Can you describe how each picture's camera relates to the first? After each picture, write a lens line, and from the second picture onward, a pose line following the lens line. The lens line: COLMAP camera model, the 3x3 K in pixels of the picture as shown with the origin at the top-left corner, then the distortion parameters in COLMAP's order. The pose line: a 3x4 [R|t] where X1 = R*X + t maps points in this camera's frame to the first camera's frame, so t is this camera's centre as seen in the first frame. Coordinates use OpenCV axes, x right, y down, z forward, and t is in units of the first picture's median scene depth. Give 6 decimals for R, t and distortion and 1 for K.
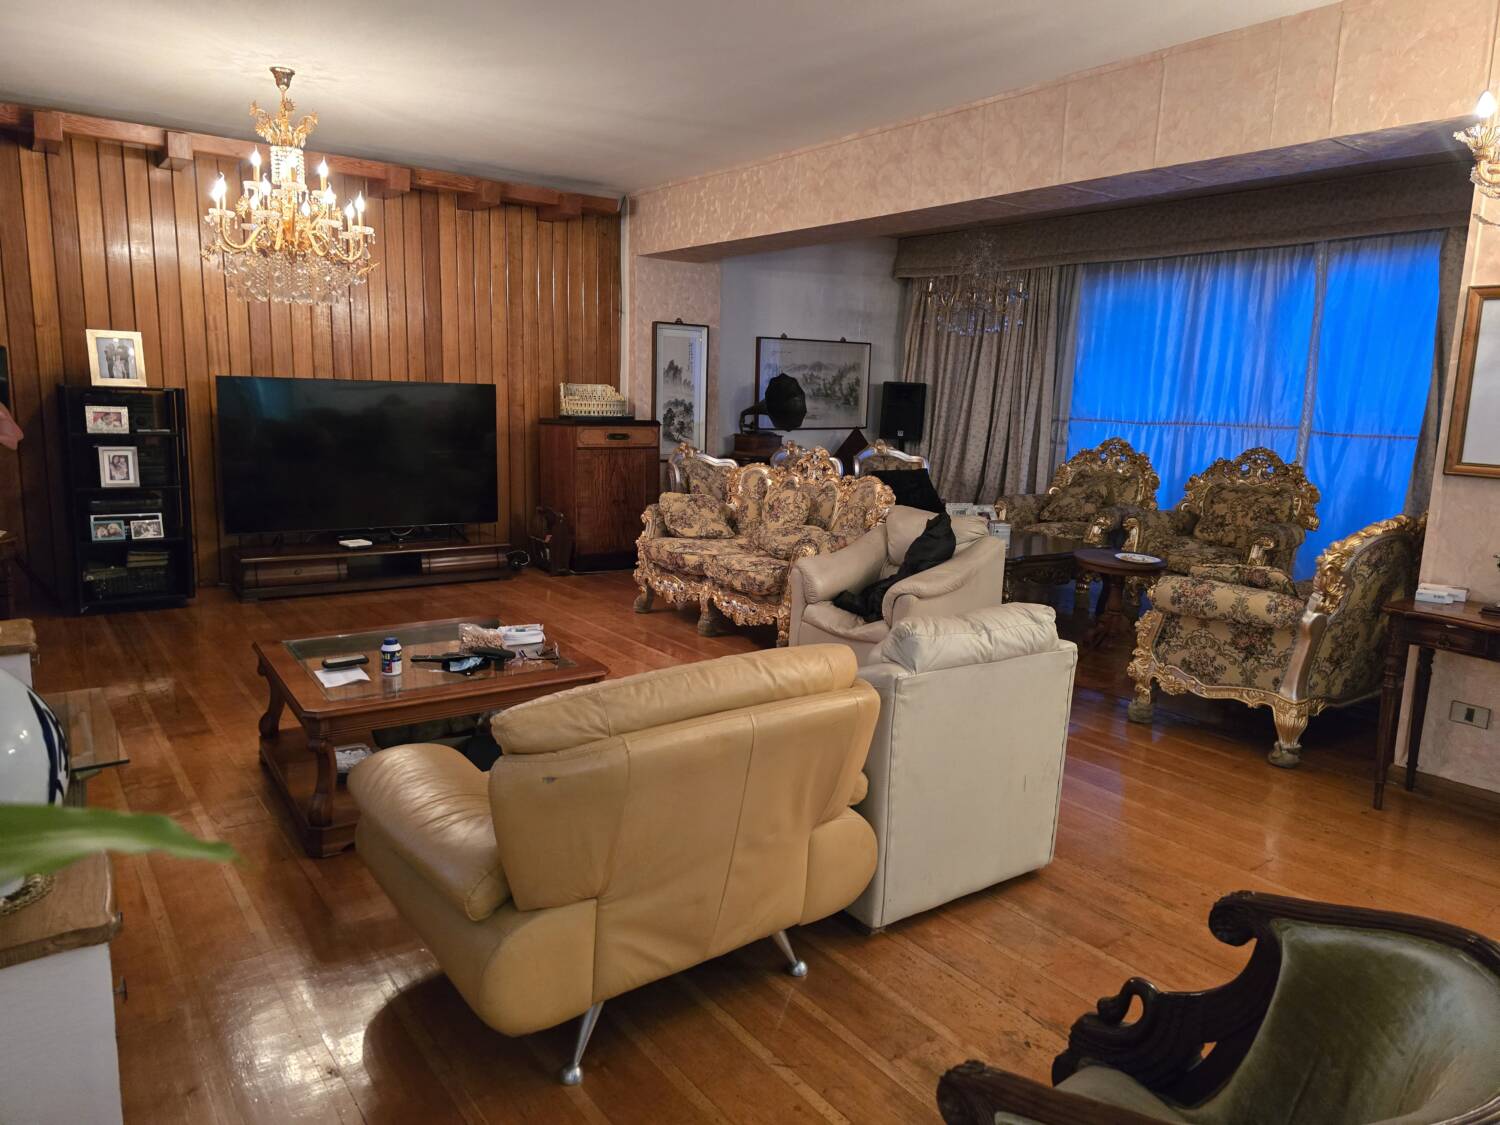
lens RADIAL K [[1002.4, 0, 750.0], [0, 1002.4, 562.5], [0, 0, 1]] dist [-0.000095, -0.000783]
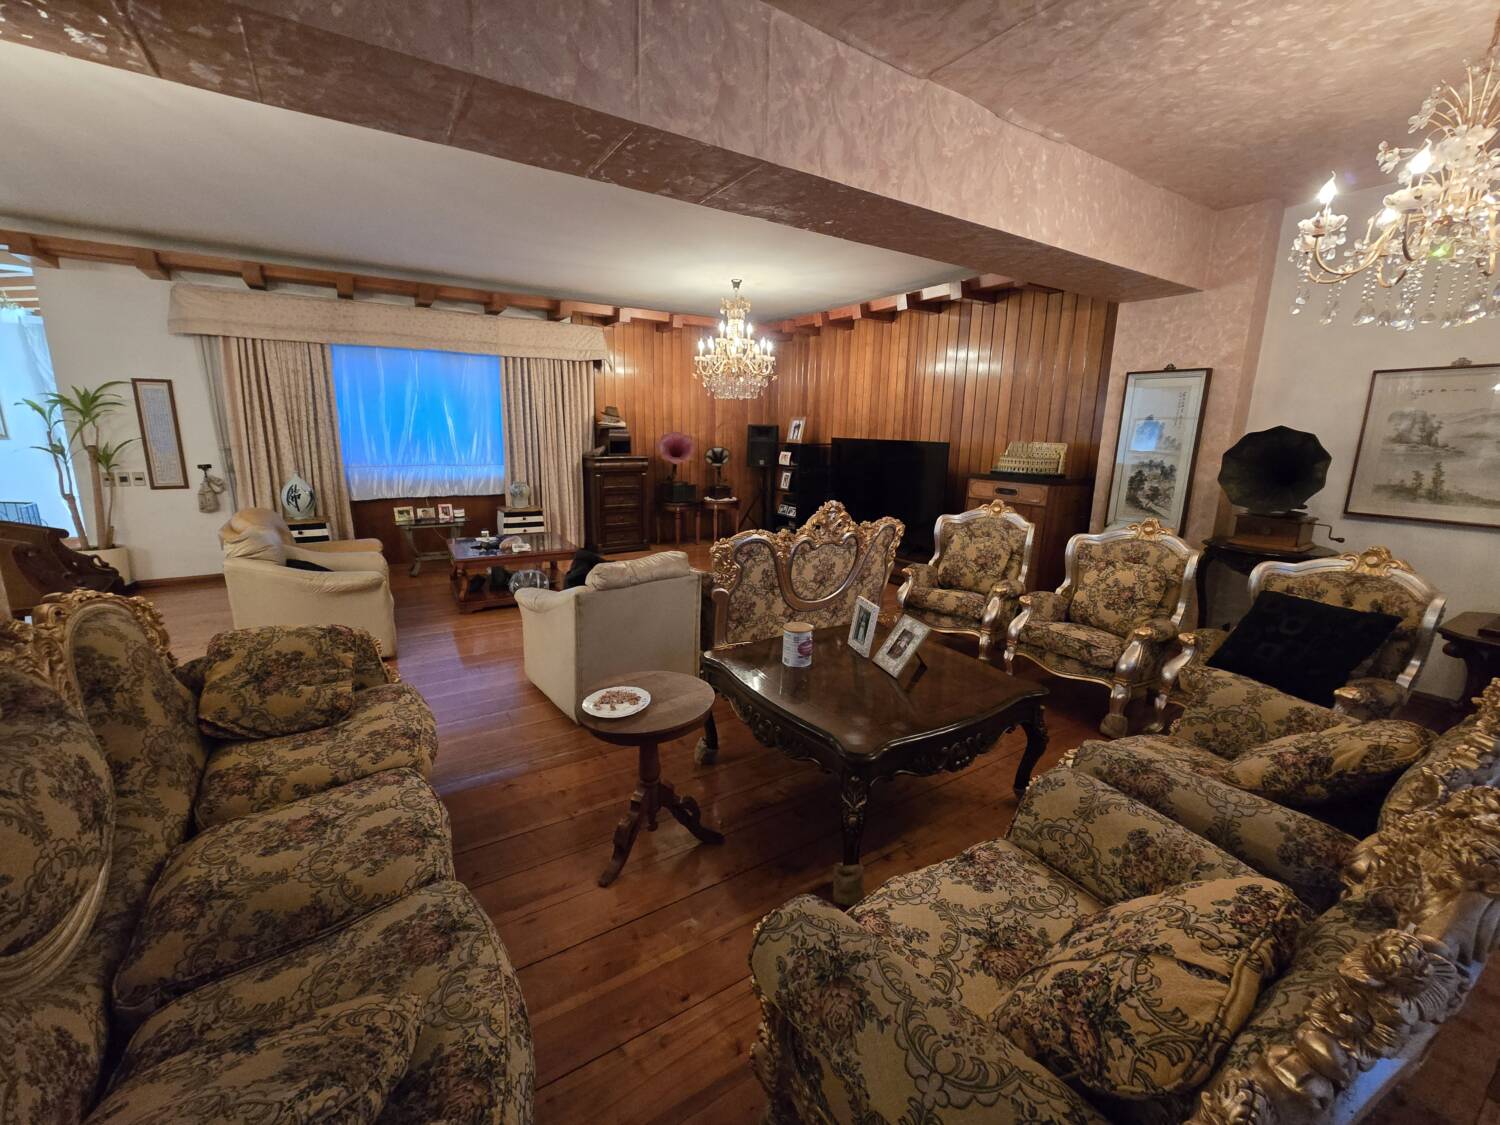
lens RADIAL K [[609.8, 0, 750.0], [0, 609.8, 562.5], [0, 0, 1]] dist [-0.000240, -0.000049]
pose [[-0.073203, 0.189843, -0.979082, 0.505503], [-0.181337, 0.962818, 0.200248, -0.127356], [0.980693, 0.192203, -0.036056, 0.734283]]
